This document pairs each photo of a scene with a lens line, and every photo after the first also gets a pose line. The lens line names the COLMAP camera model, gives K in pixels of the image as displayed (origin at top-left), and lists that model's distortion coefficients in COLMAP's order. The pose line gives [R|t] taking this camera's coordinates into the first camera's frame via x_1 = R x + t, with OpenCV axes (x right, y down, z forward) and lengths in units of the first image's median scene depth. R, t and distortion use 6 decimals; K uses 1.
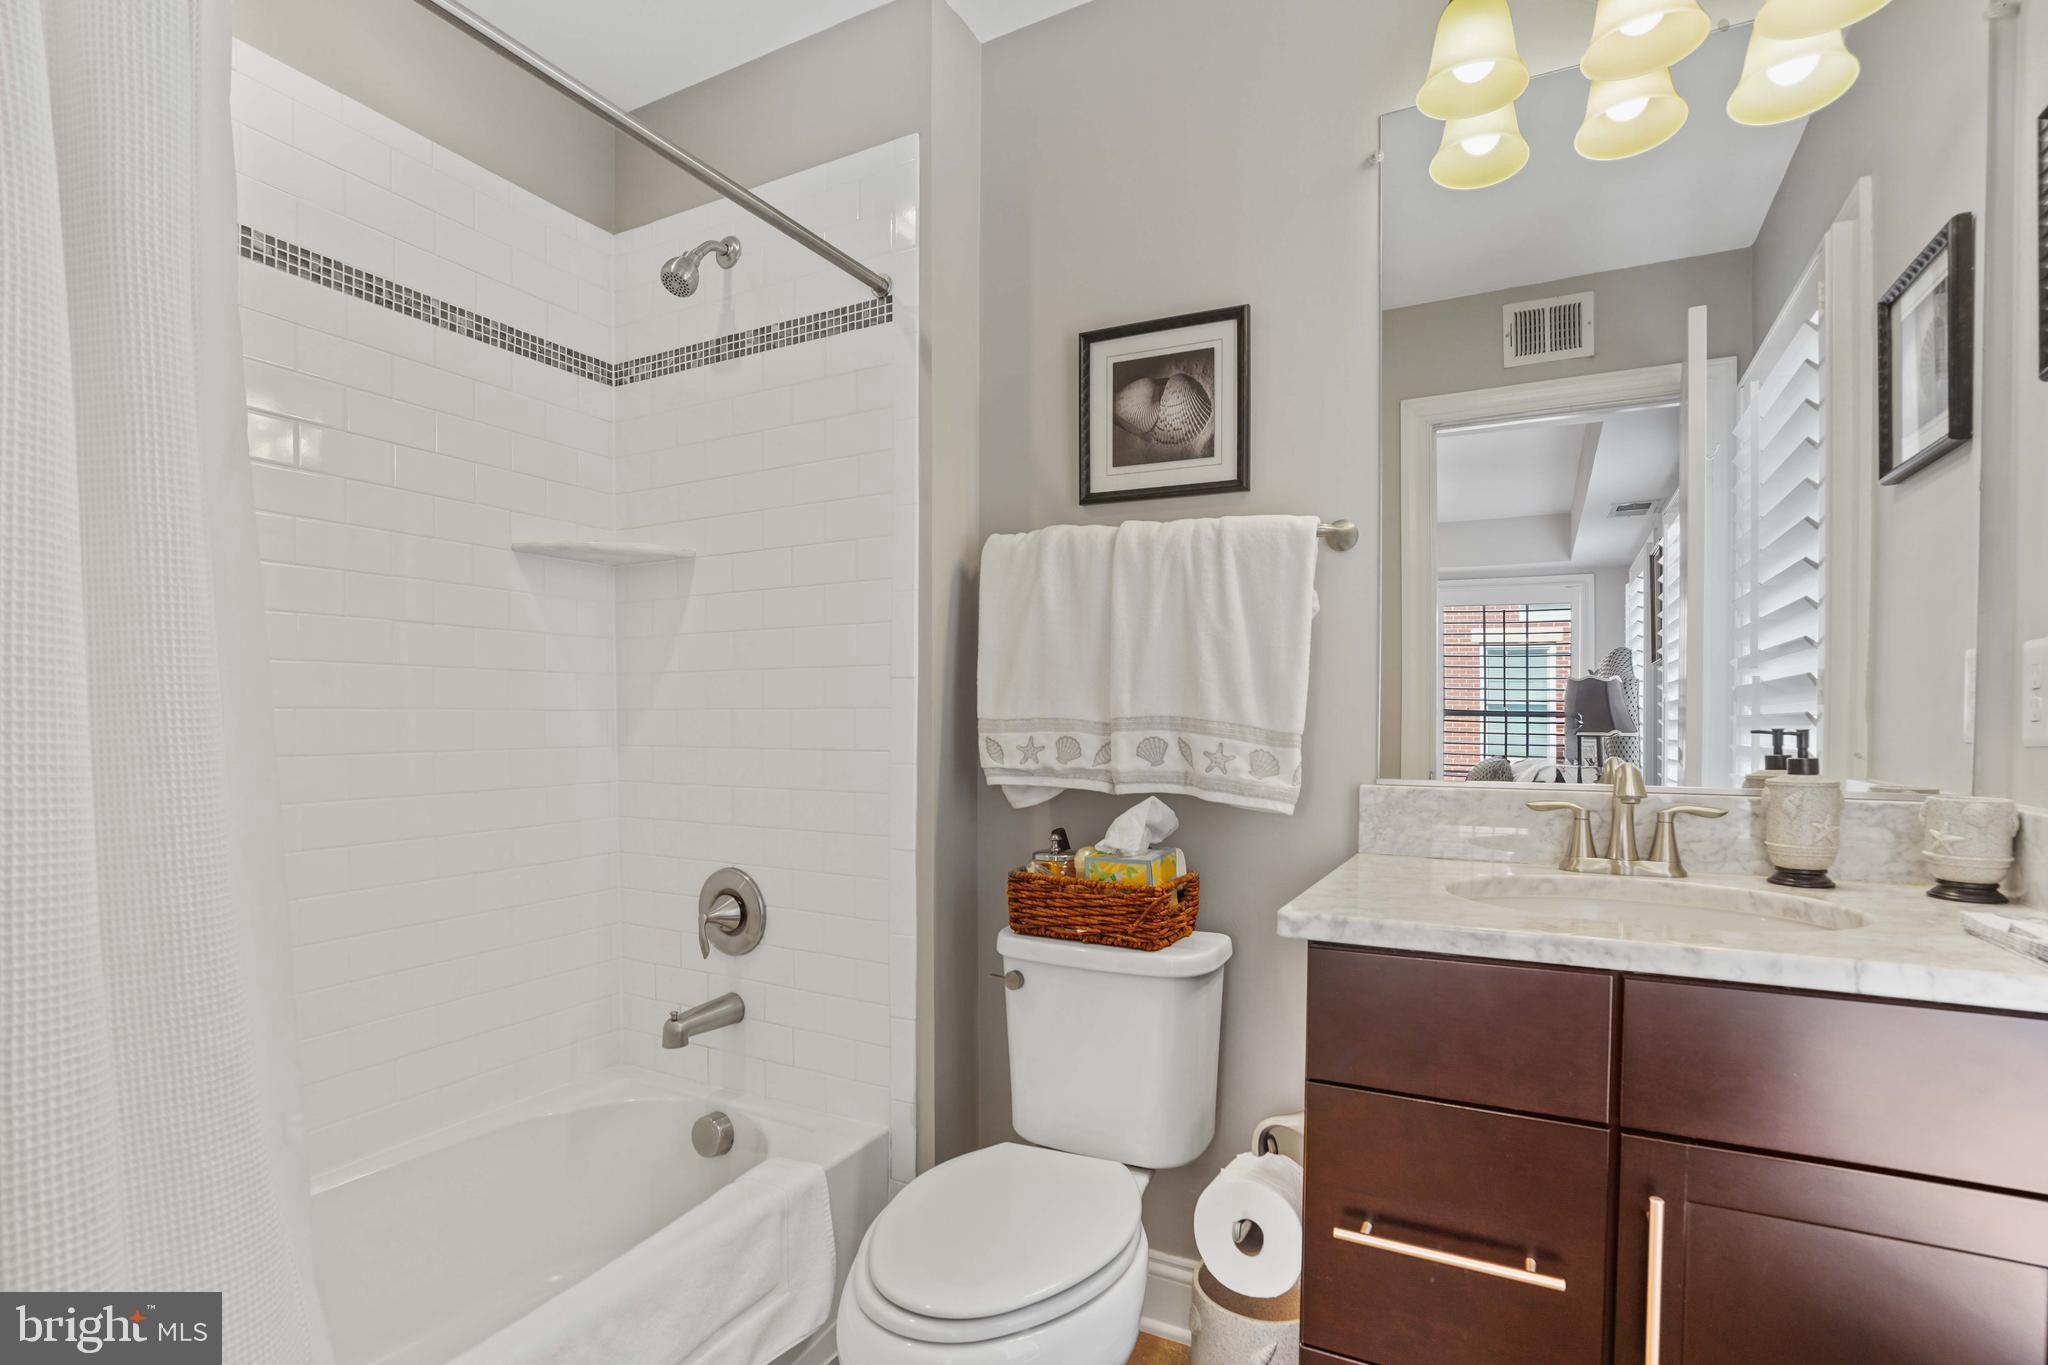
lens RADIAL K [[972.5, 0, 1021.0], [0, 972.5, 689.1], [0, 0, 1]] dist [-0.050314, 0.017910]
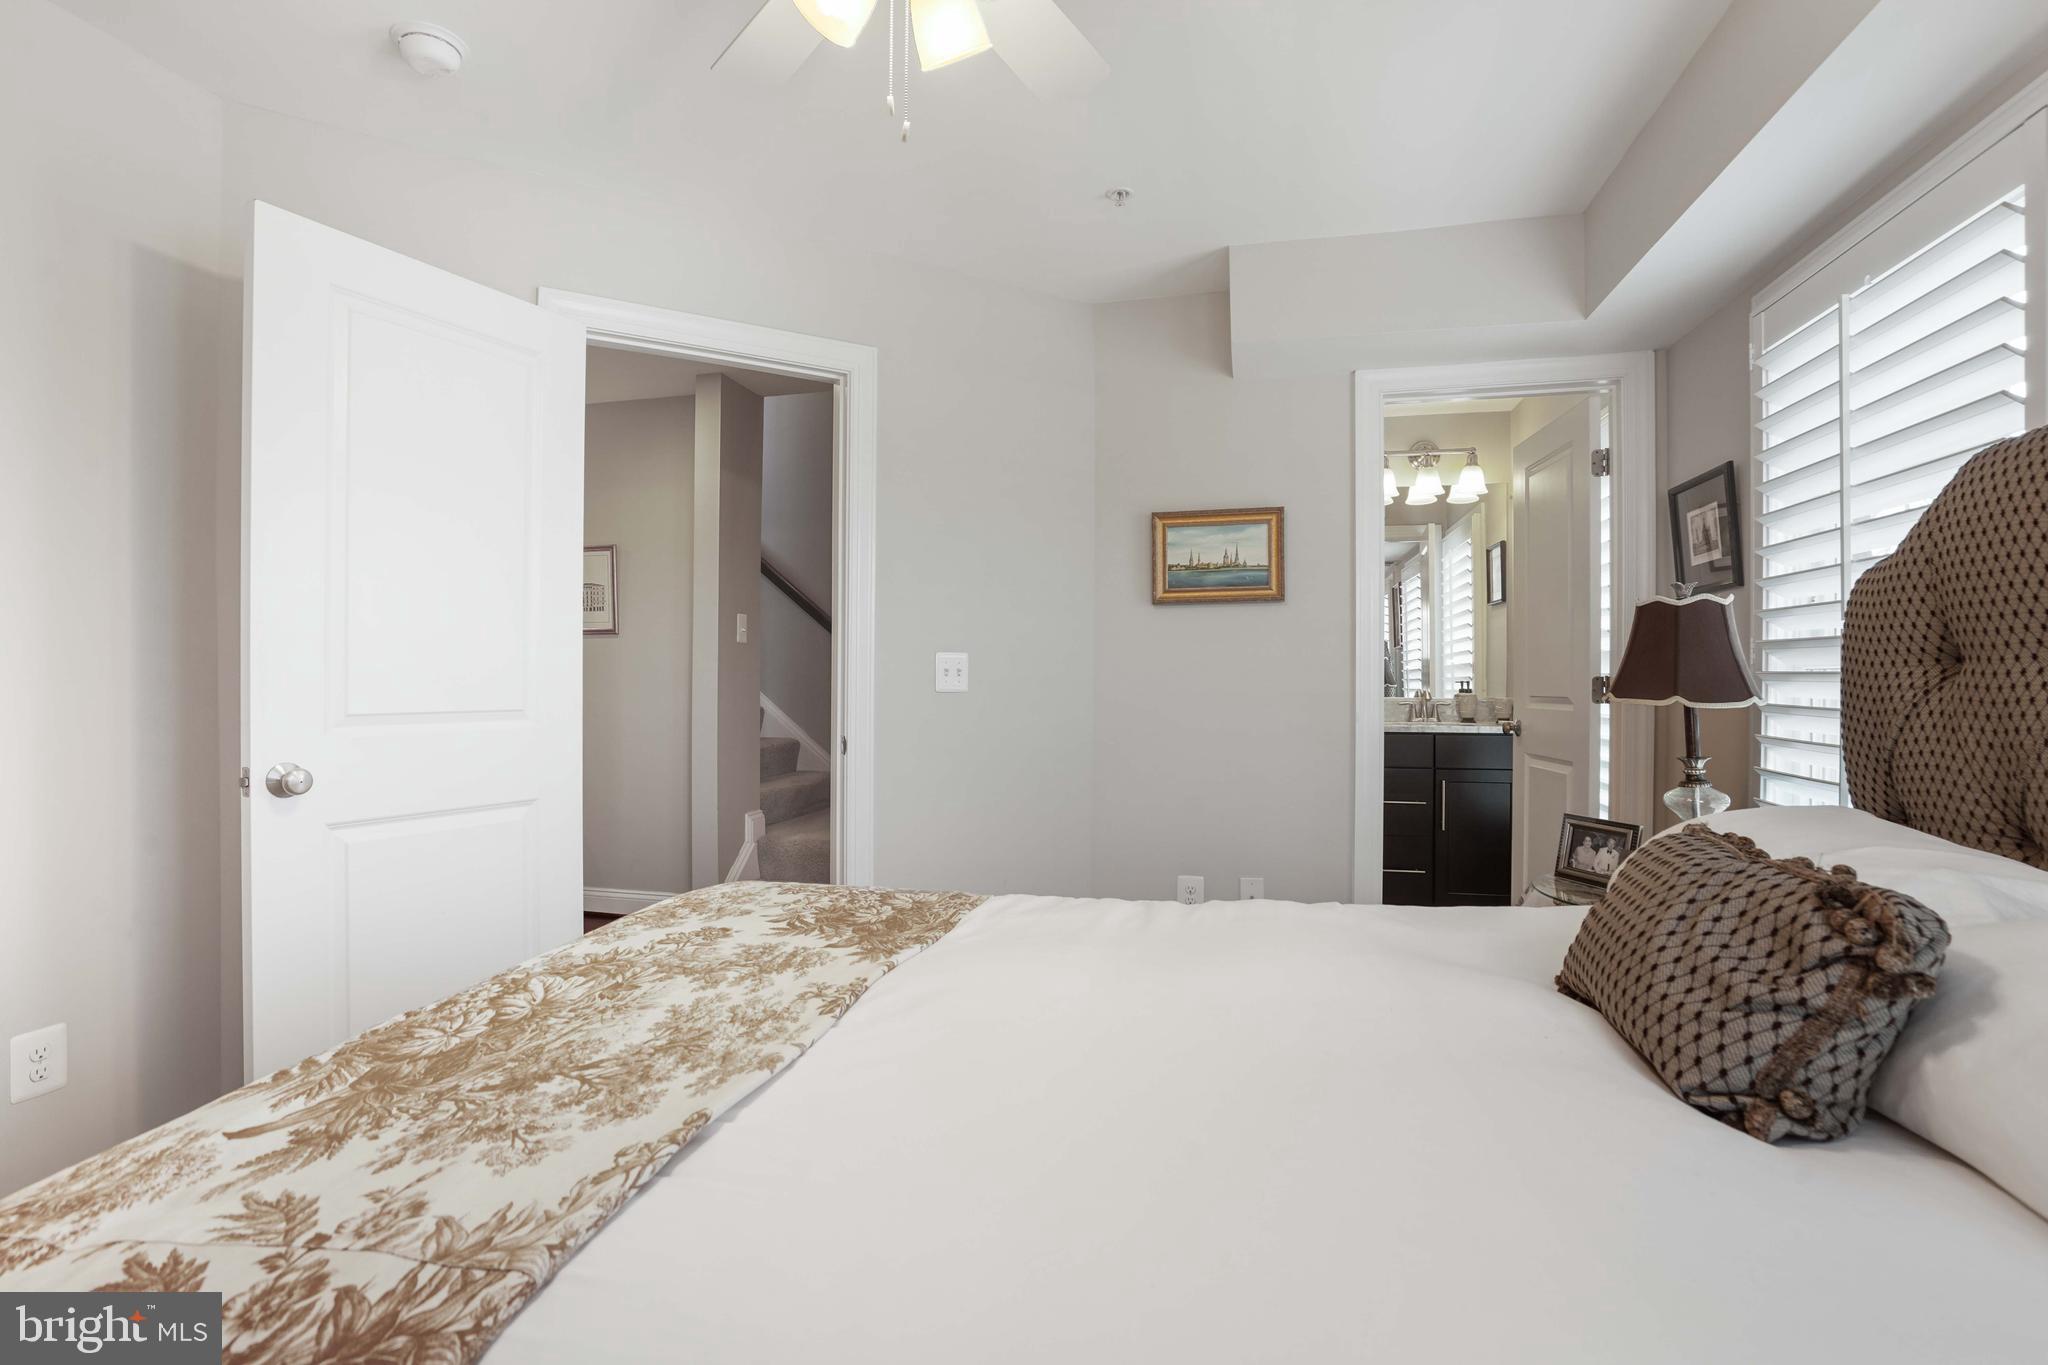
lens RADIAL K [[972.5, 0, 1023.8], [0, 972.5, 685.4], [0, 0, 1]] dist [-0.050314, 0.017910]
pose [[0.968208, -0.012102, 0.249854, -1.621700], [0.014149, 0.999879, -0.006397, 0.060333], [-0.249746, 0.009728, 0.968262, -1.995146]]
